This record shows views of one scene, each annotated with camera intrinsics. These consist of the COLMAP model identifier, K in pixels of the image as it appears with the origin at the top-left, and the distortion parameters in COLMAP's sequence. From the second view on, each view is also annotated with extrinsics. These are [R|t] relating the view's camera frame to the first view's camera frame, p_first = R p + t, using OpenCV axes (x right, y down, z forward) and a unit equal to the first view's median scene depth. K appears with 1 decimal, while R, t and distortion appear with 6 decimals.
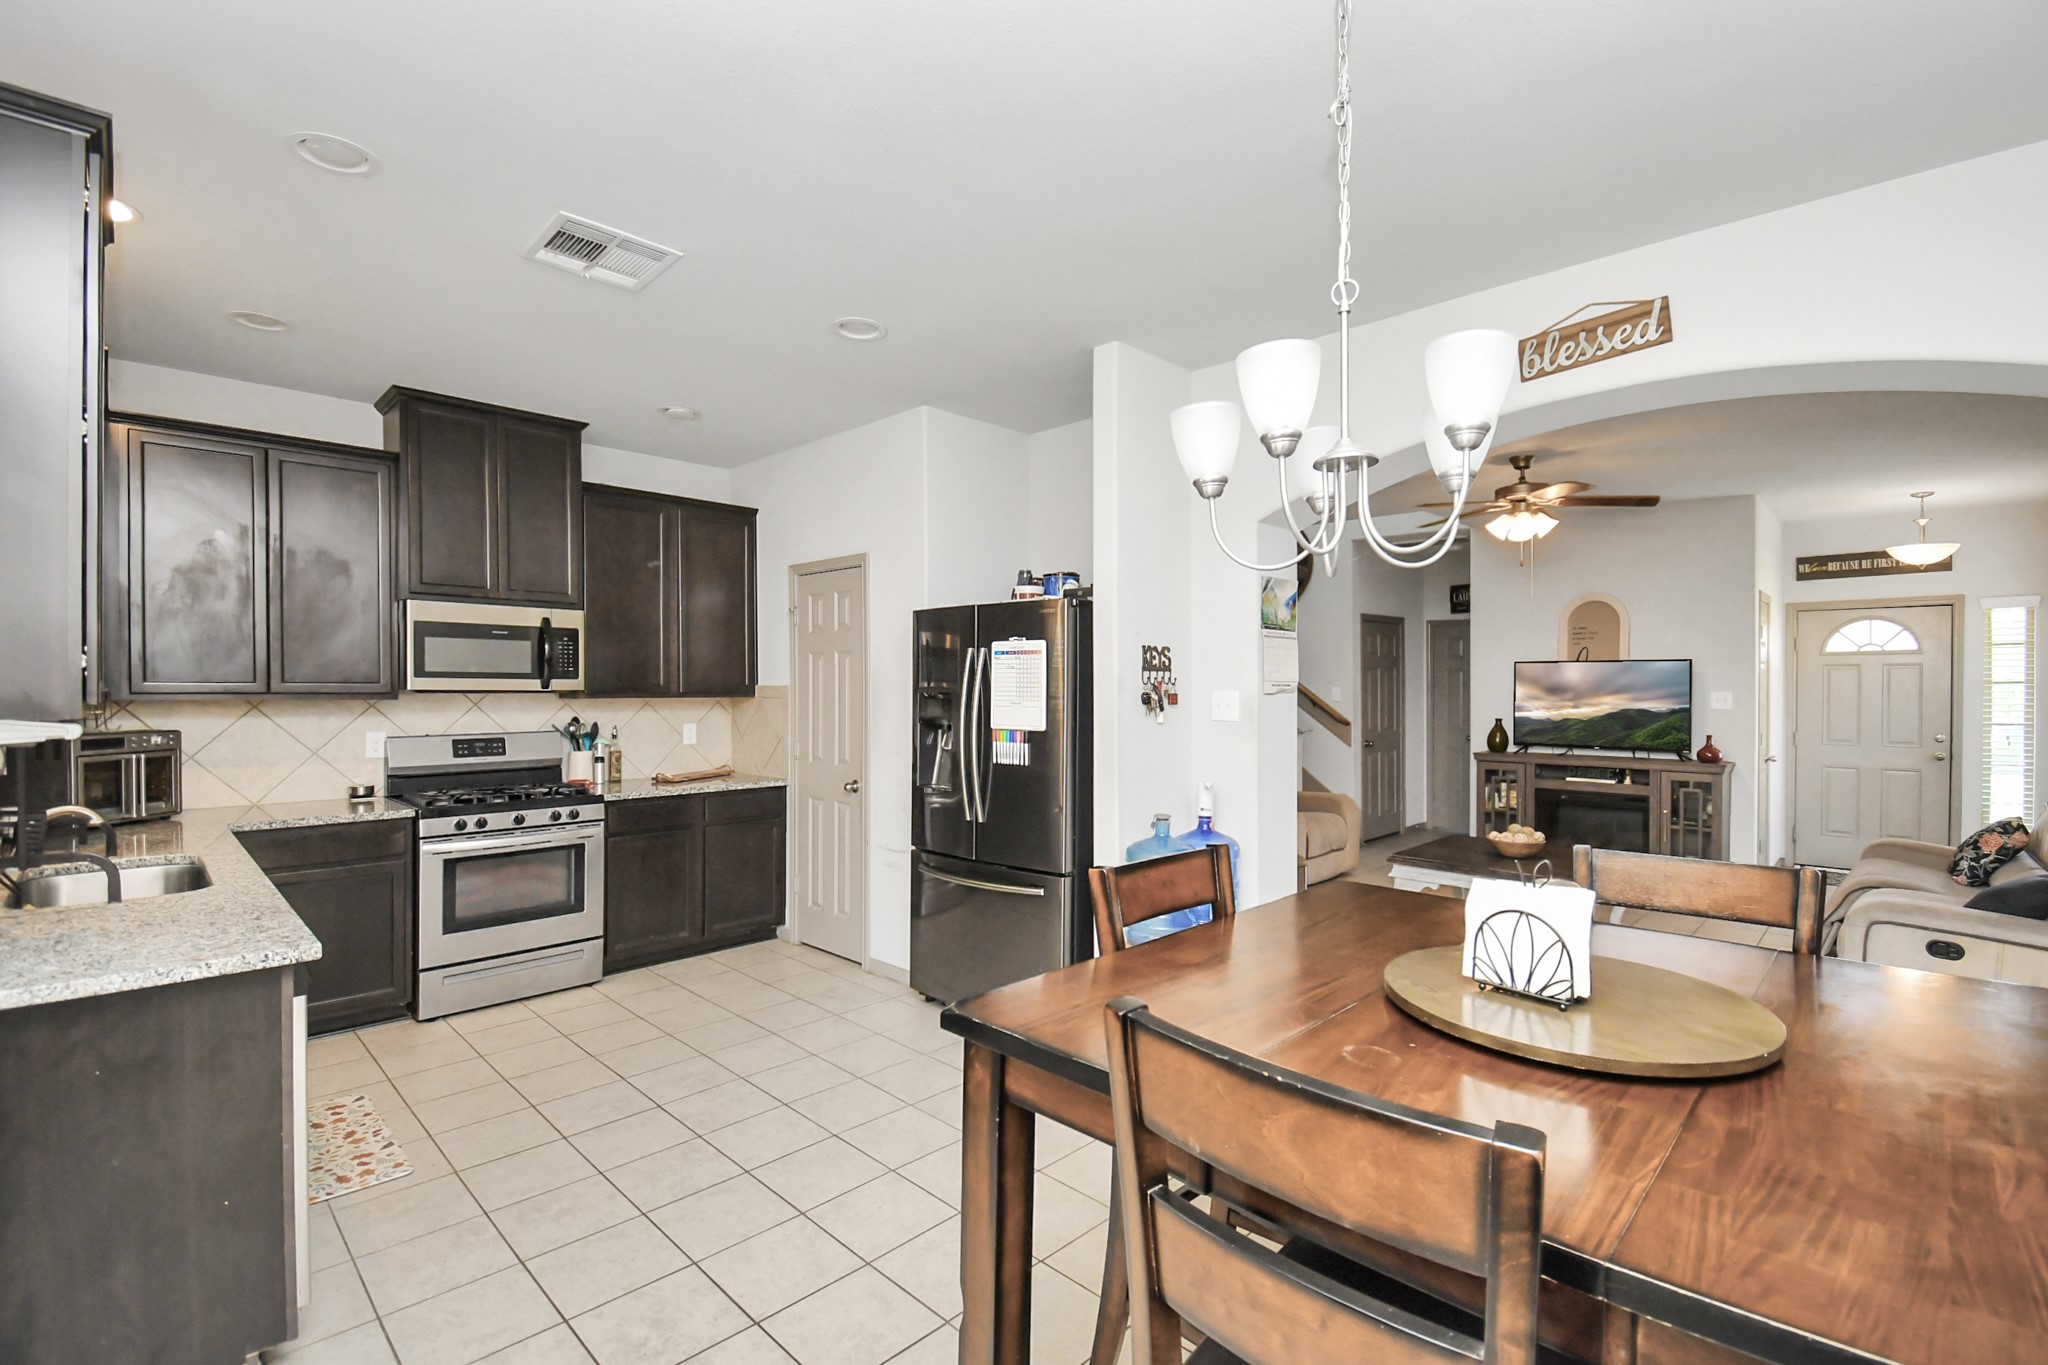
lens RADIAL K [[925.7, 0, 1054.0], [0, 925.7, 686.9], [0, 0, 1]] dist [-0.008039, -0.000372]
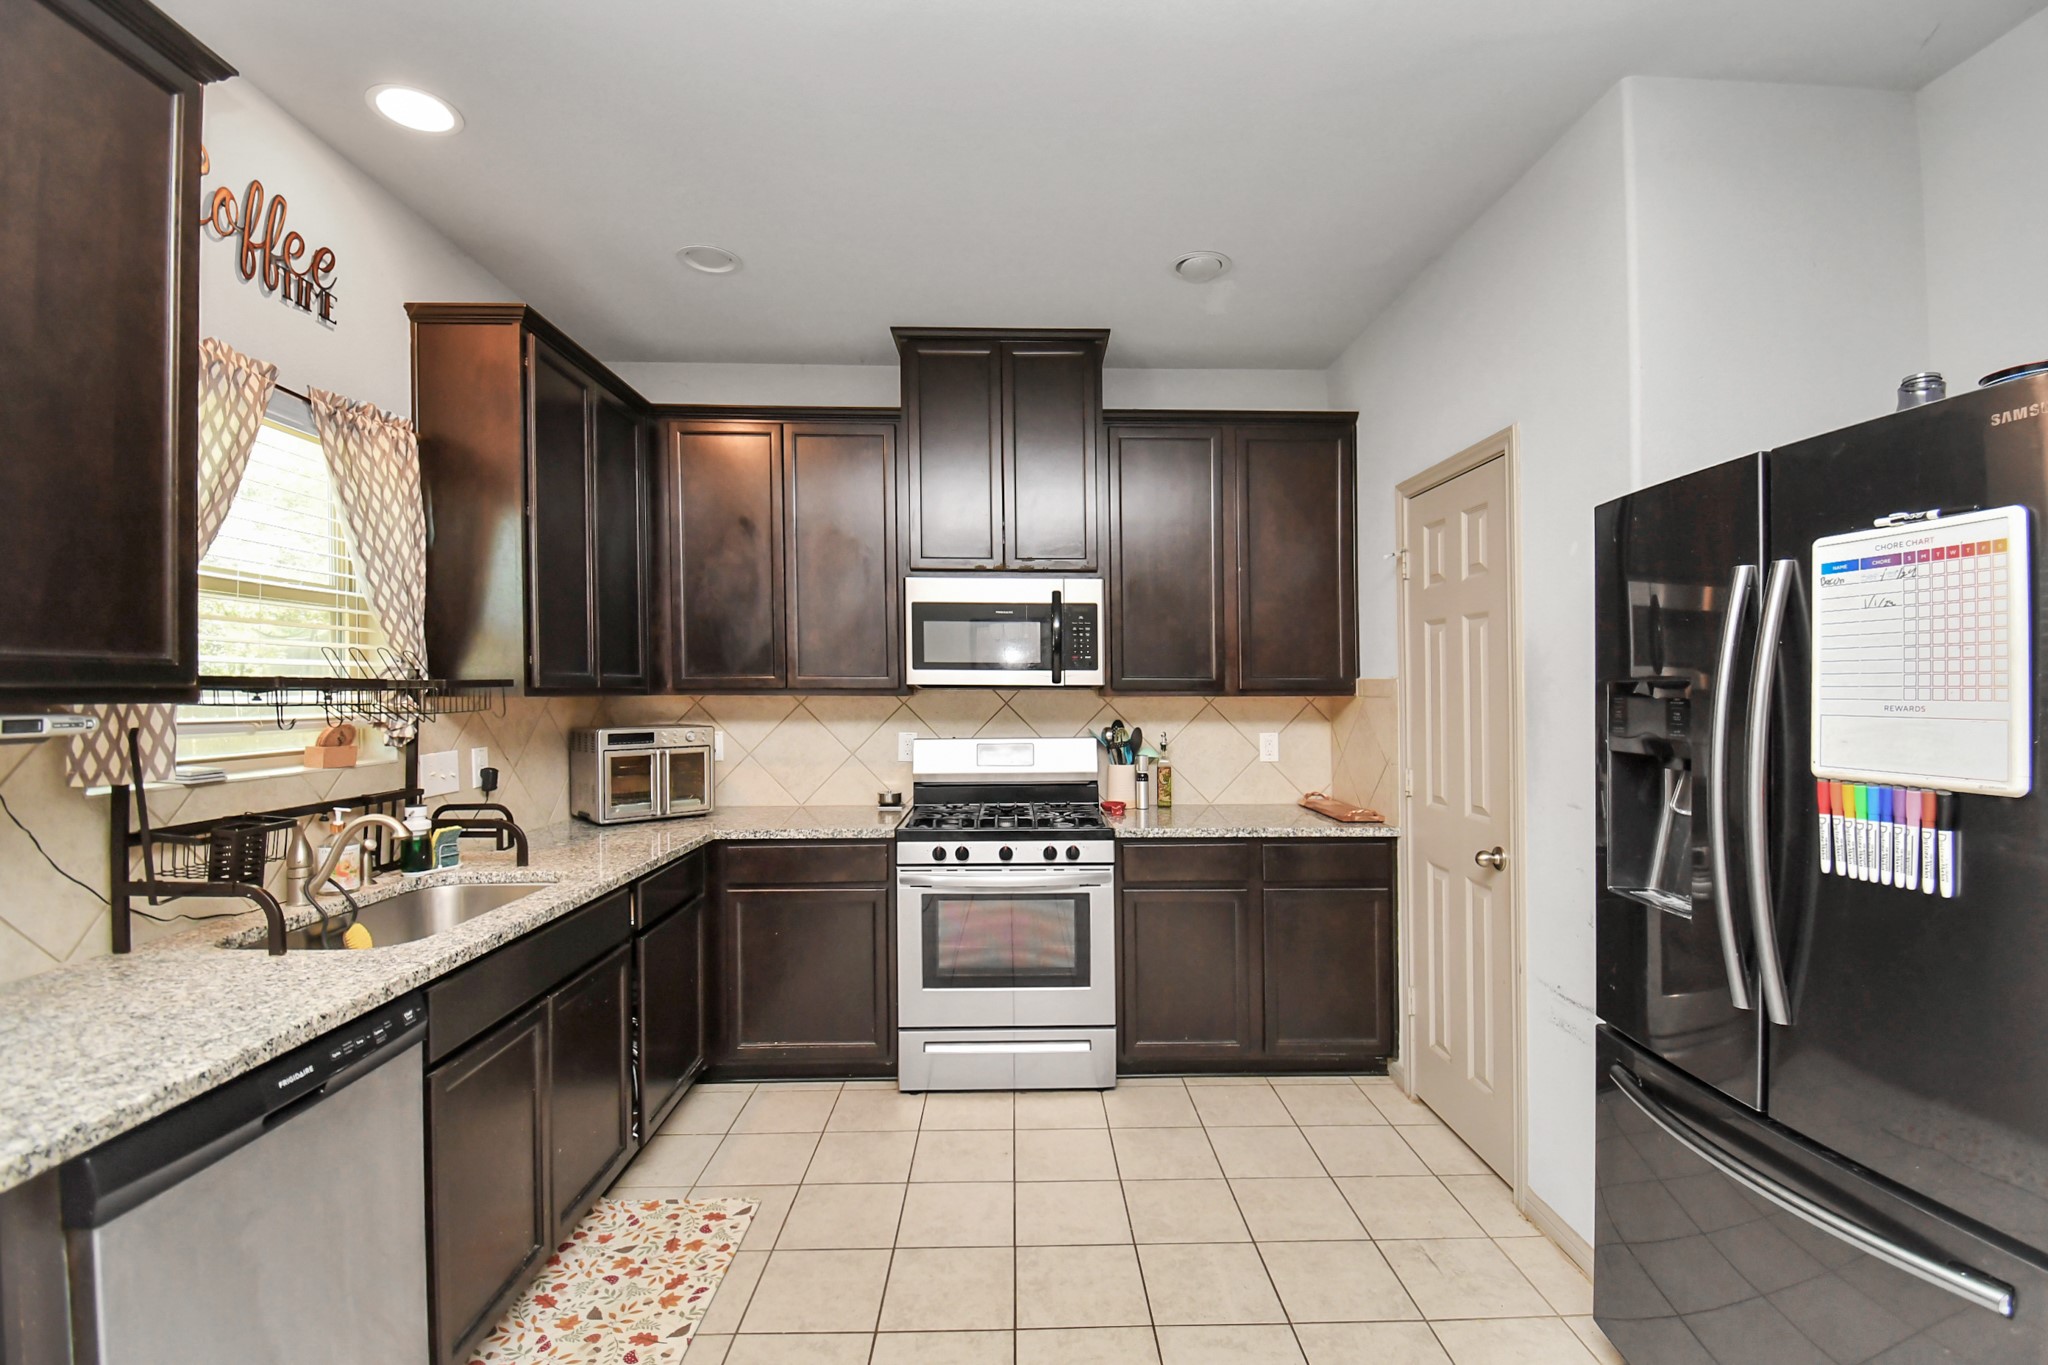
lens RADIAL K [[925.7, 0, 1022.0], [0, 925.7, 669.9], [0, 0, 1]] dist [-0.008039, -0.000372]
pose [[0.700593, -0.017367, -0.713350, -0.026275], [0.002327, 0.999754, -0.022054, 0.010031], [0.713558, 0.013791, 0.700461, 0.519566]]
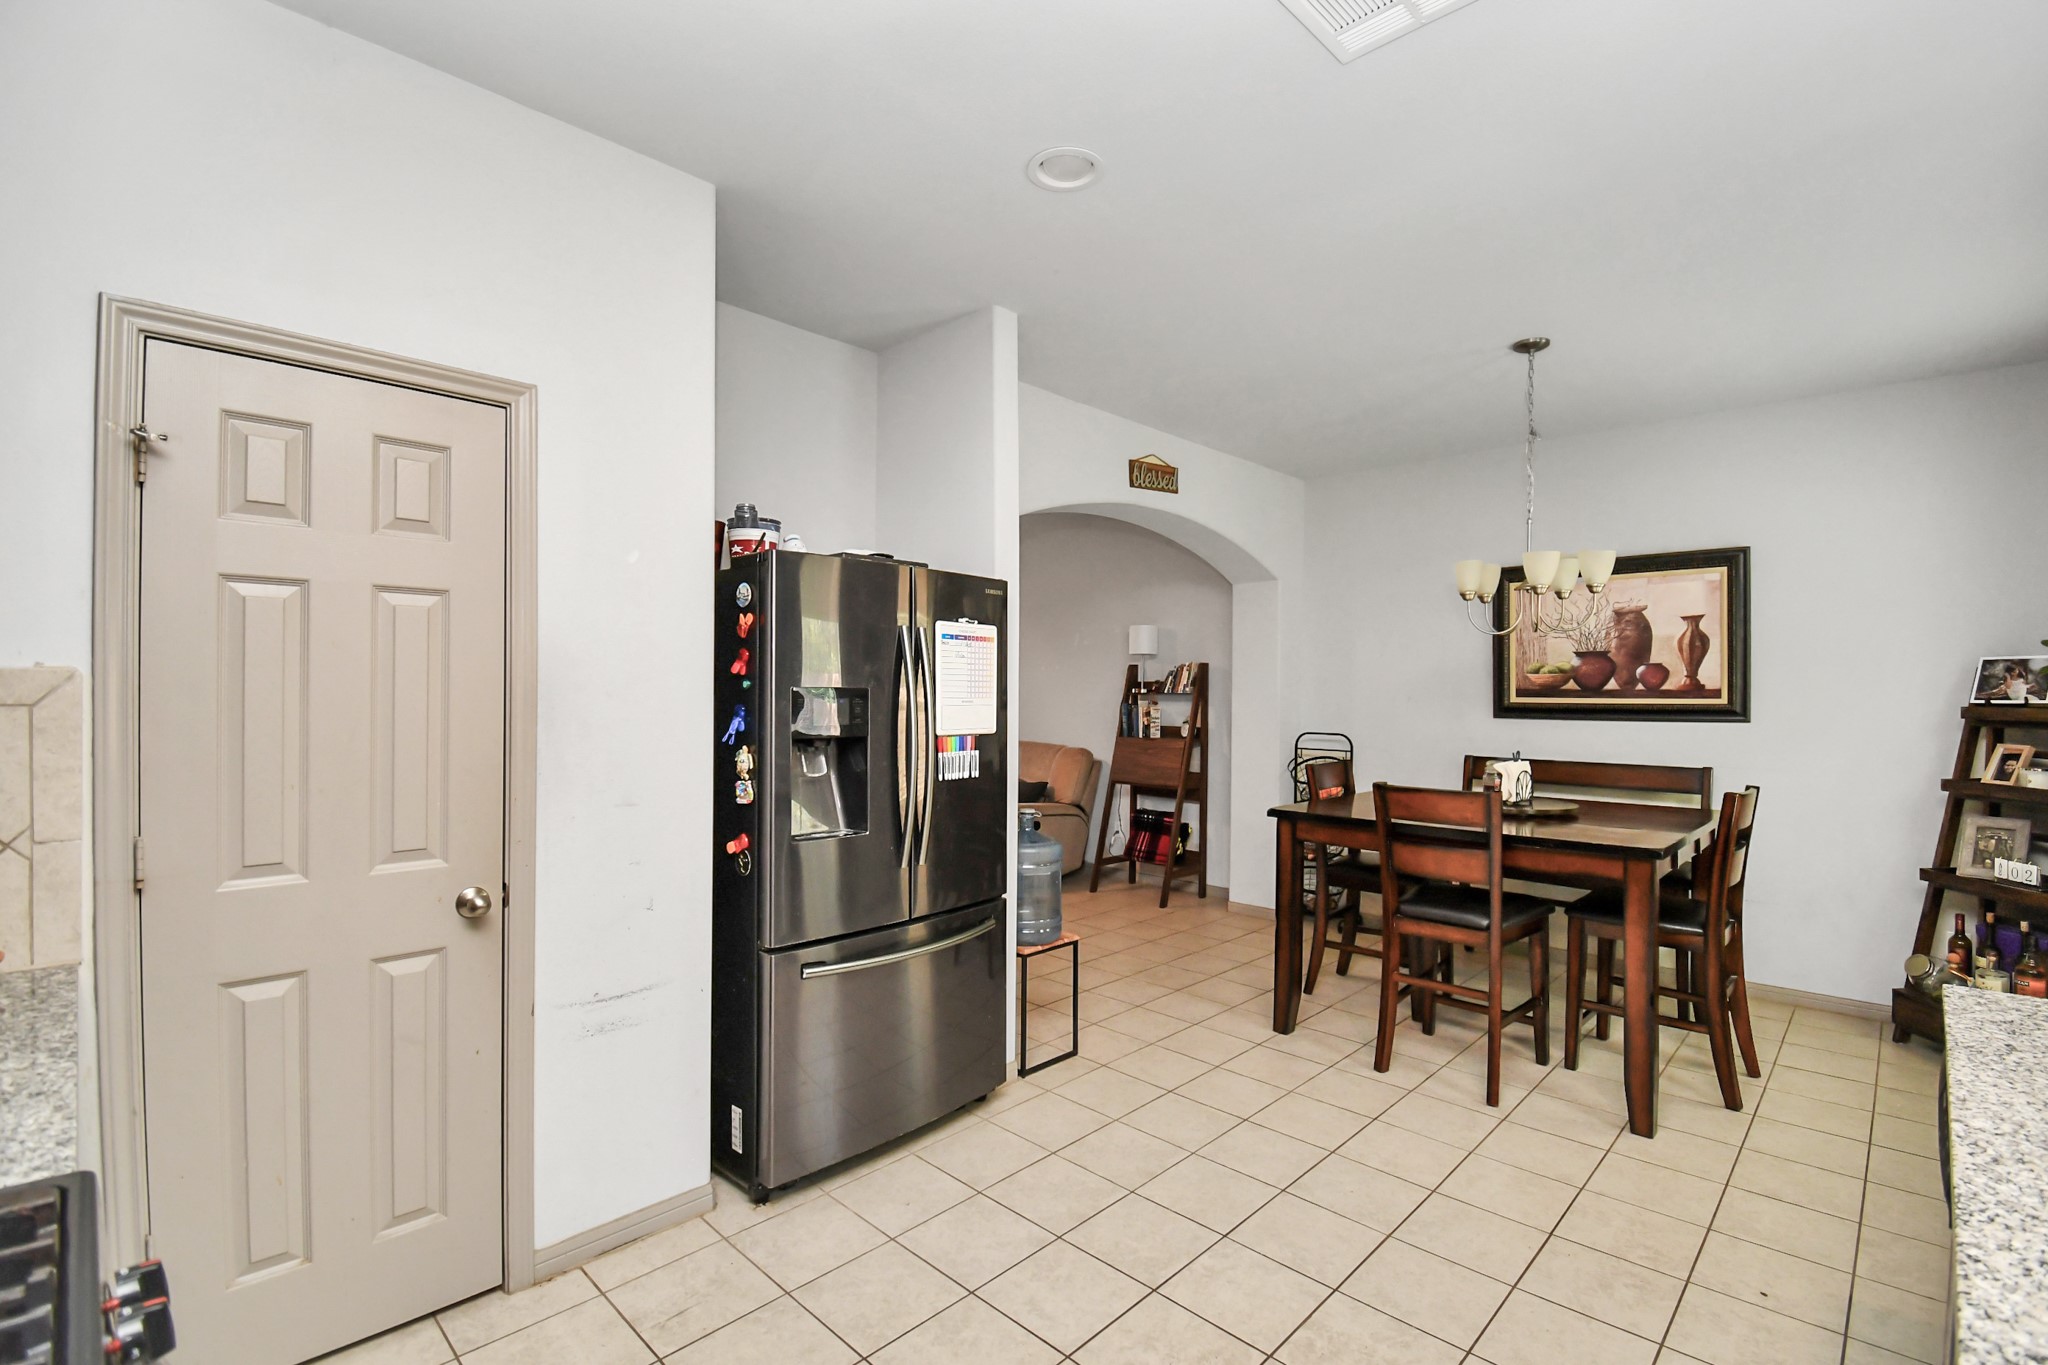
lens RADIAL K [[925.7, 0, 1015.0], [0, 925.7, 687.5], [0, 0, 1]] dist [-0.008039, -0.000372]
pose [[0.015955, -0.001041, 0.999872, -0.829723], [-0.008246, 0.999965, 0.001173, 0.003988], [-0.999839, -0.008263, 0.015946, 0.929296]]
